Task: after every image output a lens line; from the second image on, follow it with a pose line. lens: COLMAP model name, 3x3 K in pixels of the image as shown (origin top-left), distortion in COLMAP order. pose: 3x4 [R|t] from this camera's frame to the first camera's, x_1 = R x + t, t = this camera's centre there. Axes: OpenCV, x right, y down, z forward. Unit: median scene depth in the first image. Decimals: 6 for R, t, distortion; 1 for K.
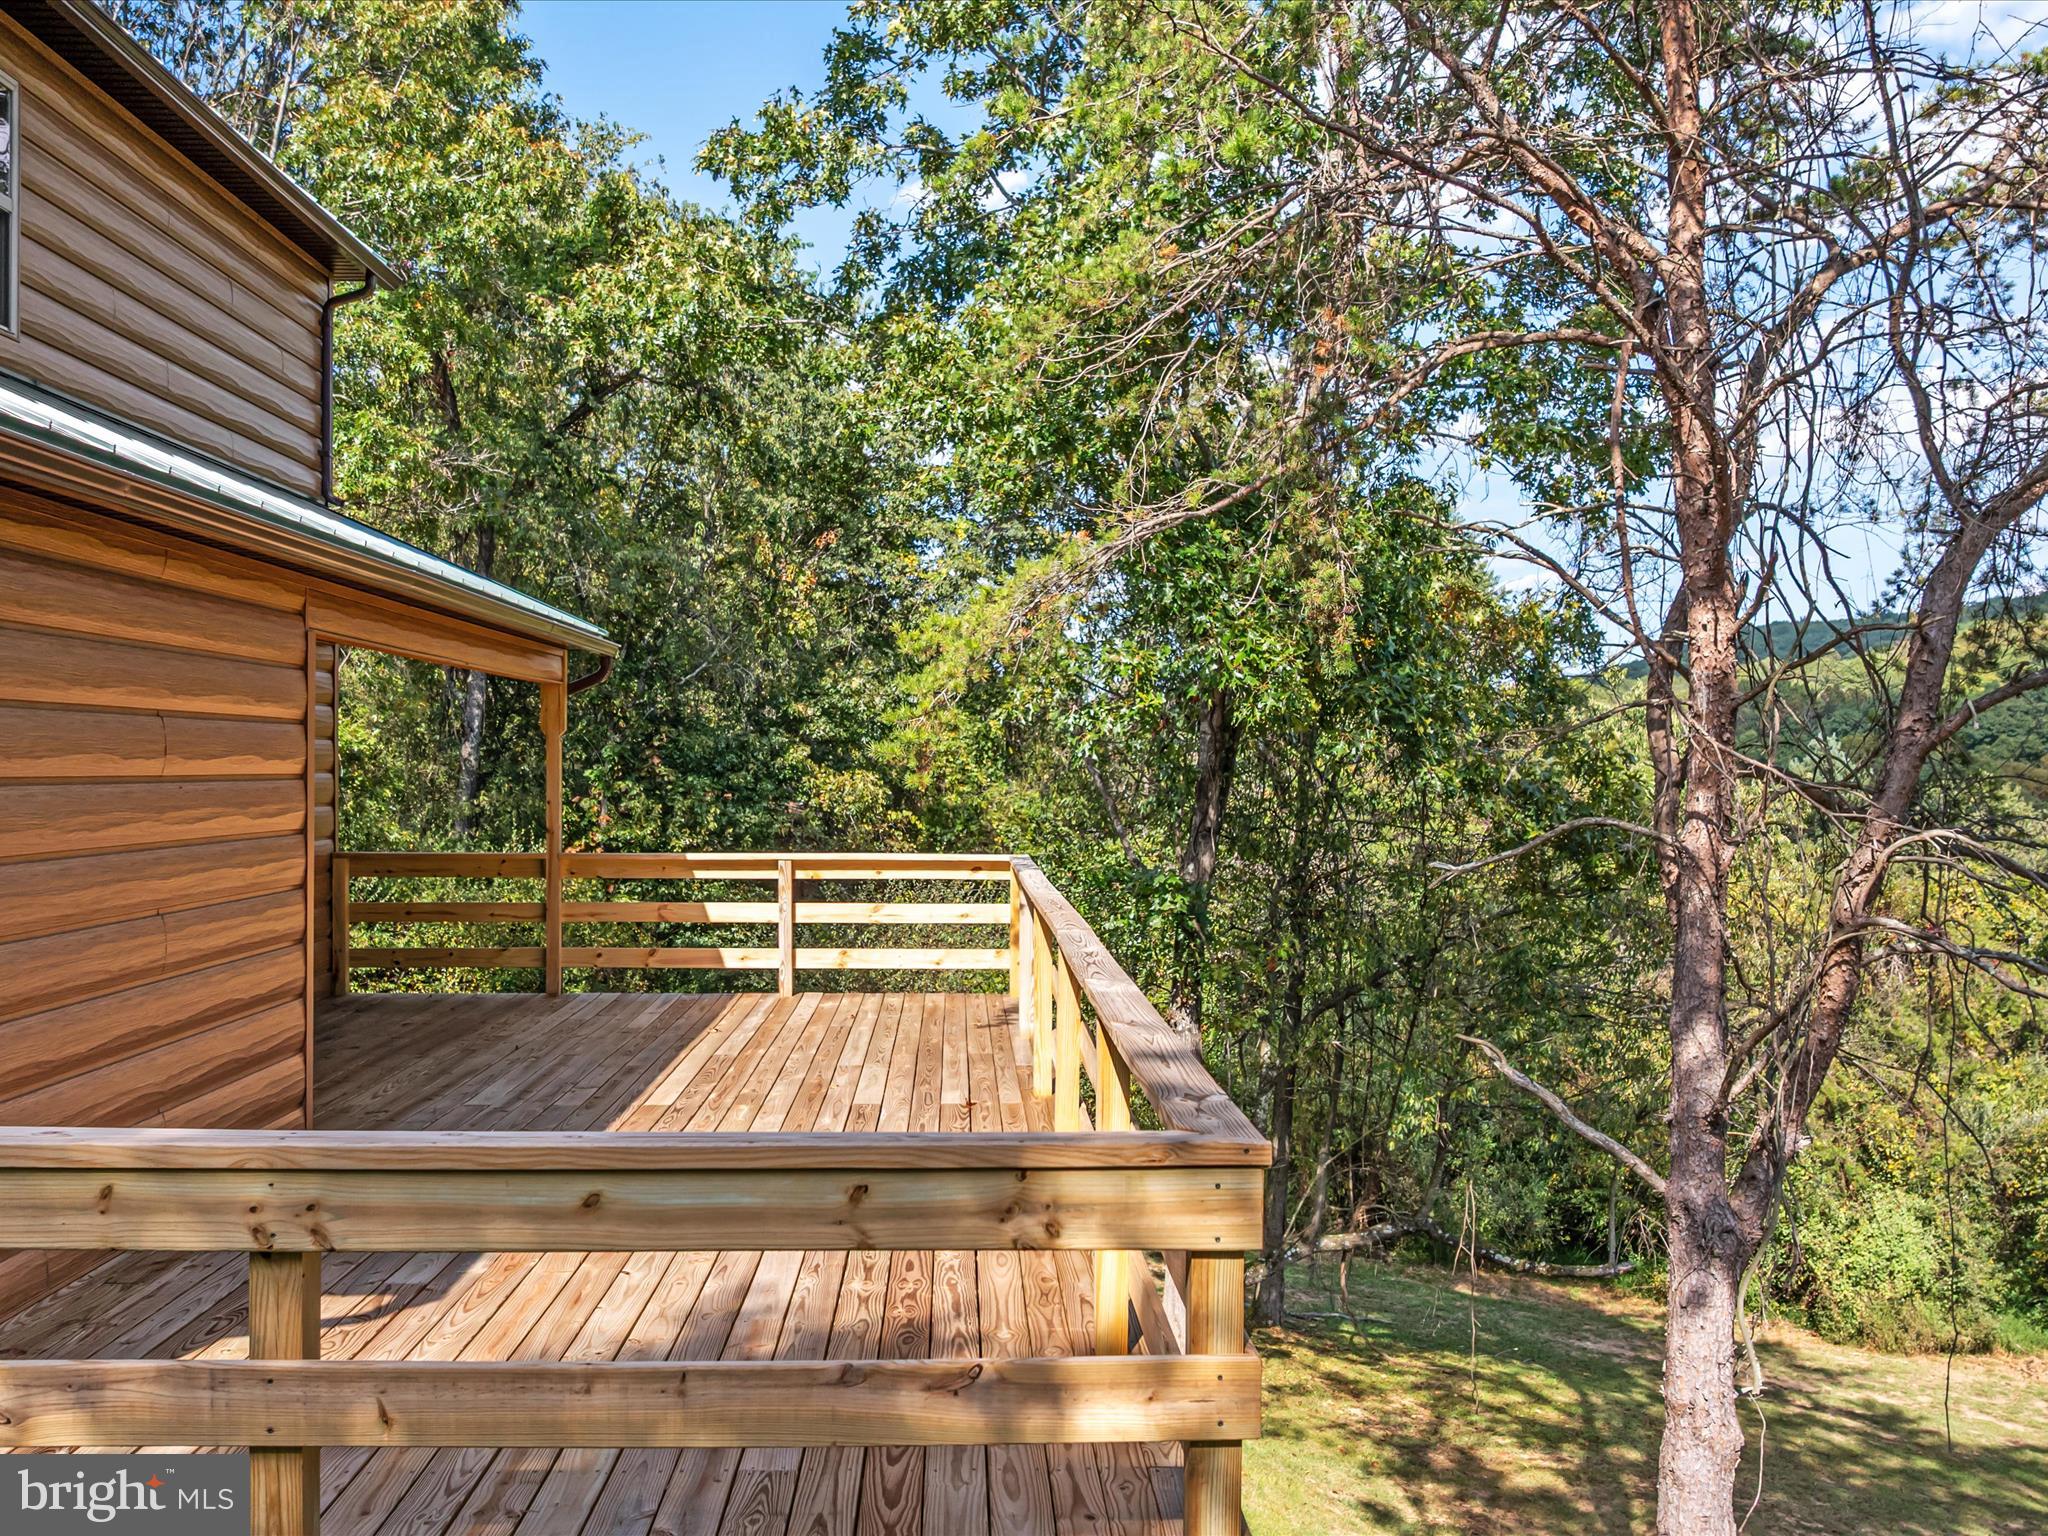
lens RADIAL K [[1939.5, 0, 1024.0], [0, 1939.5, 768.0], [0, 0, 1]] dist [-0.054771, -0.003628]
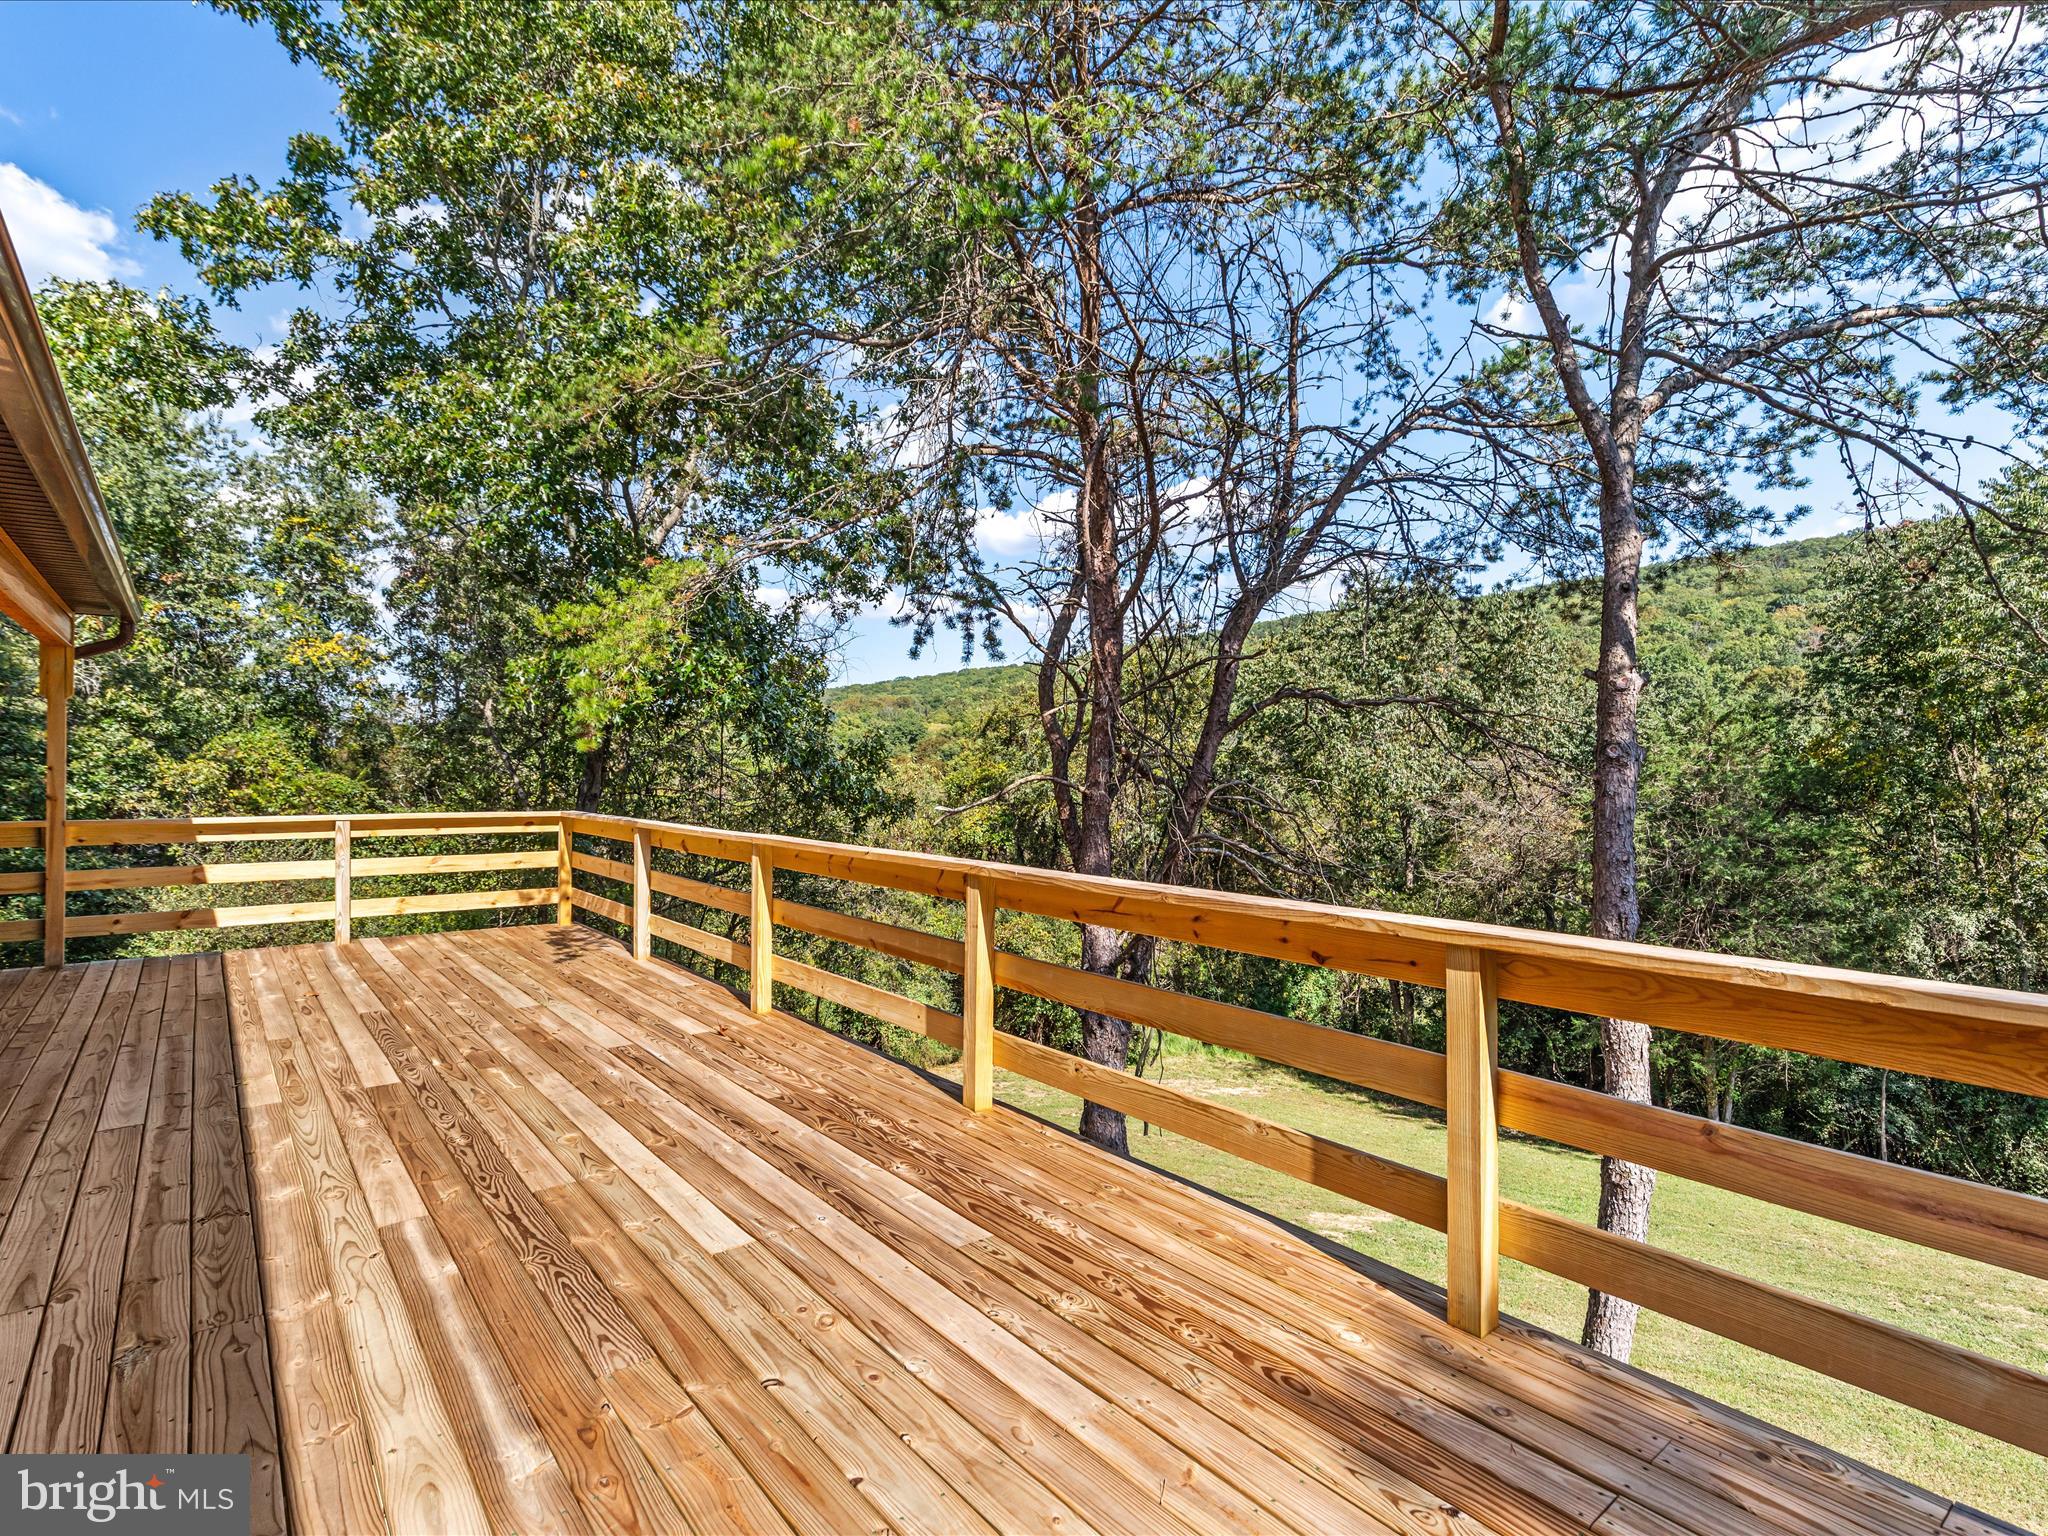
lens RADIAL K [[1021.3, 0, 1024.0], [0, 1021.3, 768.0], [0, 0, 1]] dist [-0.001387, -0.000418]
pose [[0.798947, 0.003949, 0.601389, -0.123252], [-0.004697, 0.999989, -0.000326, 0.011300], [-0.601383, -0.002564, 0.798956, 0.218447]]
